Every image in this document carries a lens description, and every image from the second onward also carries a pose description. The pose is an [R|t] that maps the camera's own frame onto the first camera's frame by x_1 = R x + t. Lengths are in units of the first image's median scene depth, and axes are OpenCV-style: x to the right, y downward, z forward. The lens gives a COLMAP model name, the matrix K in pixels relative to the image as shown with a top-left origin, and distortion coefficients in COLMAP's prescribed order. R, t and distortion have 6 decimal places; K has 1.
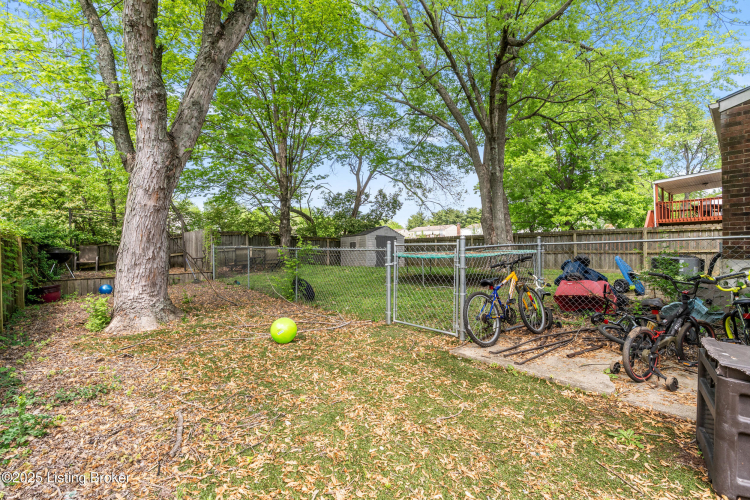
lens RADIAL K [[341.9, 0, 372.3], [0, 341.9, 249.8], [0, 0, 1]] dist [-0.001283, 0.000053]
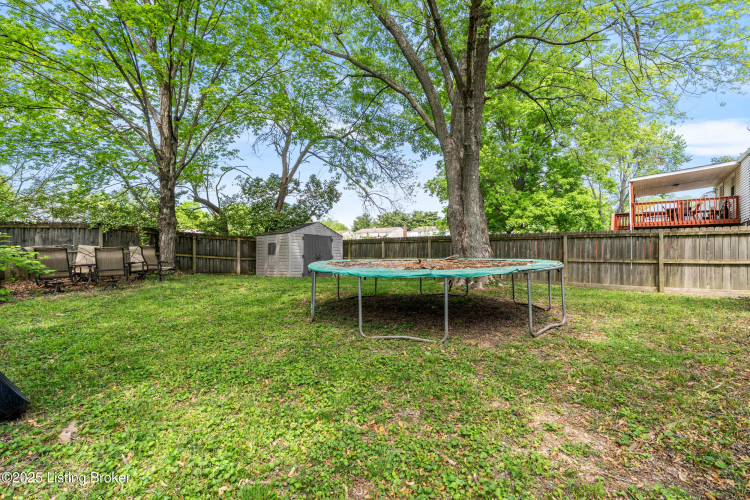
lens RADIAL K [[341.9, 0, 372.3], [0, 341.9, 249.8], [0, 0, 1]] dist [-0.001283, 0.000053]
pose [[0.987570, 0.013187, 0.156623, 0.042398], [-0.012292, 0.999902, -0.006679, -0.005152], [-0.156696, 0.004670, 0.987636, 0.247136]]
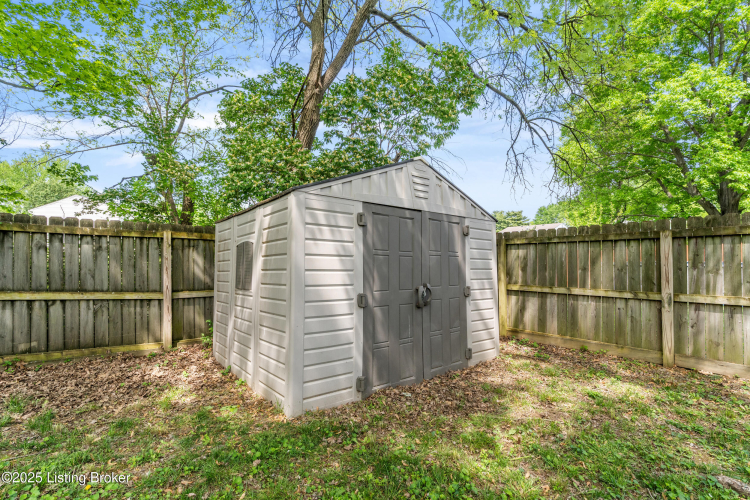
lens RADIAL K [[341.9, 0, 372.3], [0, 341.9, 249.8], [0, 0, 1]] dist [-0.001283, 0.000053]
pose [[0.999239, 0.002845, -0.038900, 0.022564], [-0.003671, 0.999769, -0.021154, -0.015483], [0.038831, 0.021281, 0.999019, 0.842524]]
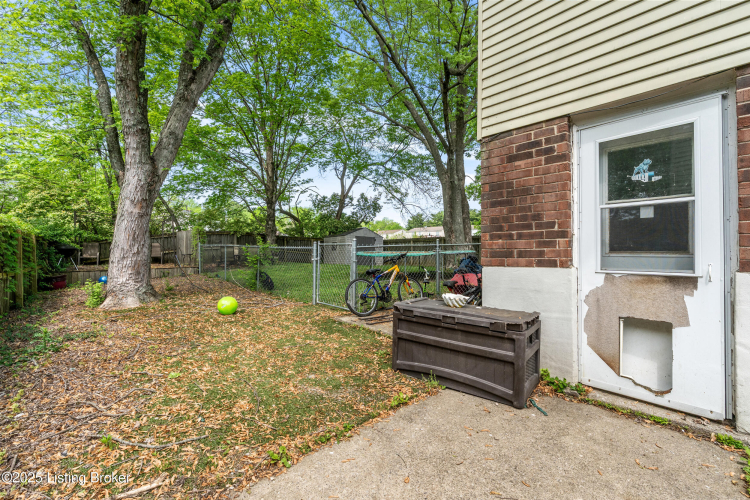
lens RADIAL K [[341.9, 0, 372.3], [0, 341.9, 249.8], [0, 0, 1]] dist [-0.001283, 0.000053]
pose [[0.999910, 0.010629, -0.008227, 0.074628], [-0.010632, 0.999943, -0.000288, 0.001054], [0.008223, 0.000376, 0.999966, -0.083408]]
